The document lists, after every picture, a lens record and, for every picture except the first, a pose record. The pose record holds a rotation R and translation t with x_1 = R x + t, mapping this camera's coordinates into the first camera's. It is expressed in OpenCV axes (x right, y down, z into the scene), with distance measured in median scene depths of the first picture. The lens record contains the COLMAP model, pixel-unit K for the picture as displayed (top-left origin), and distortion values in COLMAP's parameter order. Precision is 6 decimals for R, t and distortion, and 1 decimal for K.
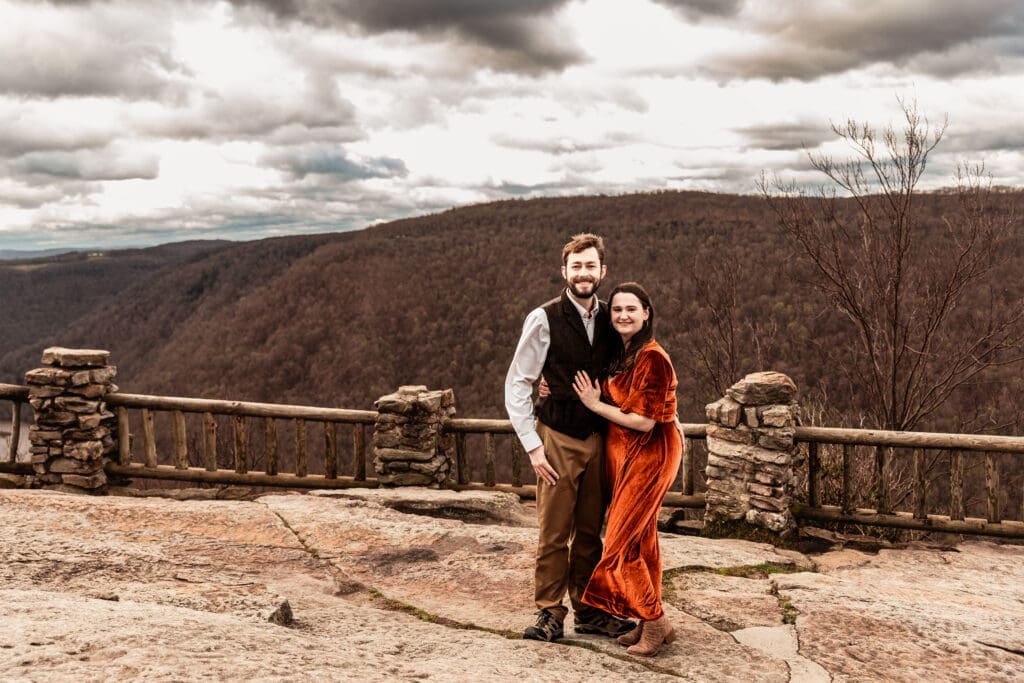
lens RADIAL K [[980.5, 0, 508.1], [0, 980.5, 320.0], [0, 0, 1]] dist [-0.011482, 0.019669]
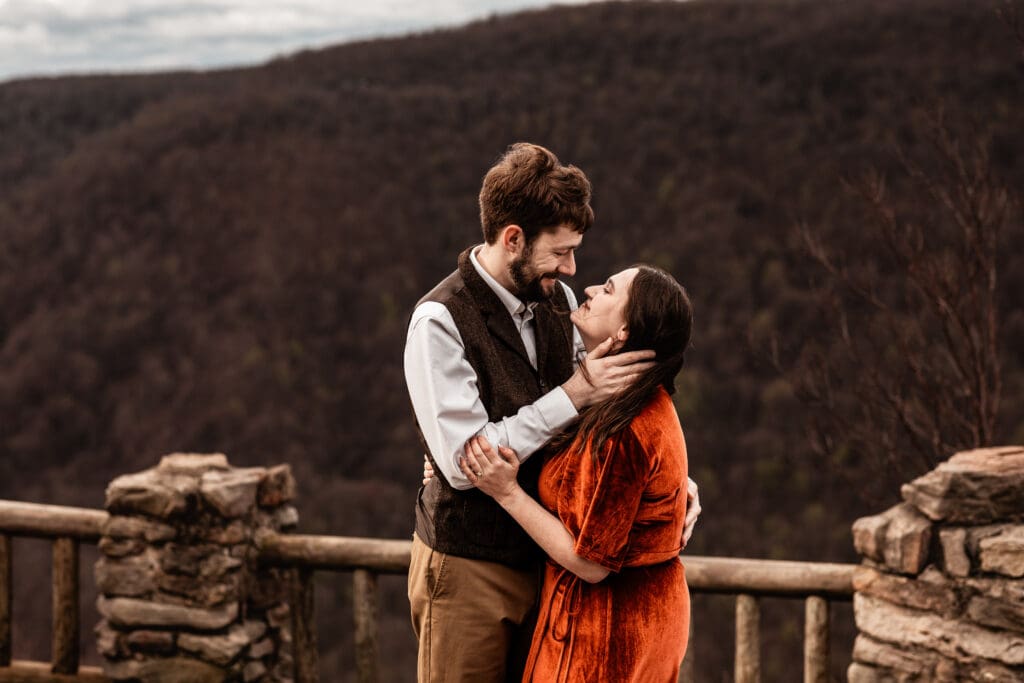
lens RADIAL K [[2531.9, 0, 512.0], [0, 2531.9, 341.5], [0, 0, 1]] dist [0.043691, -0.219081]
pose [[0.998440, 0.030555, -0.046729, 0.093278], [-0.029881, 0.999440, 0.015055, -0.002726], [0.047163, -0.013635, 0.998794, -0.093923]]
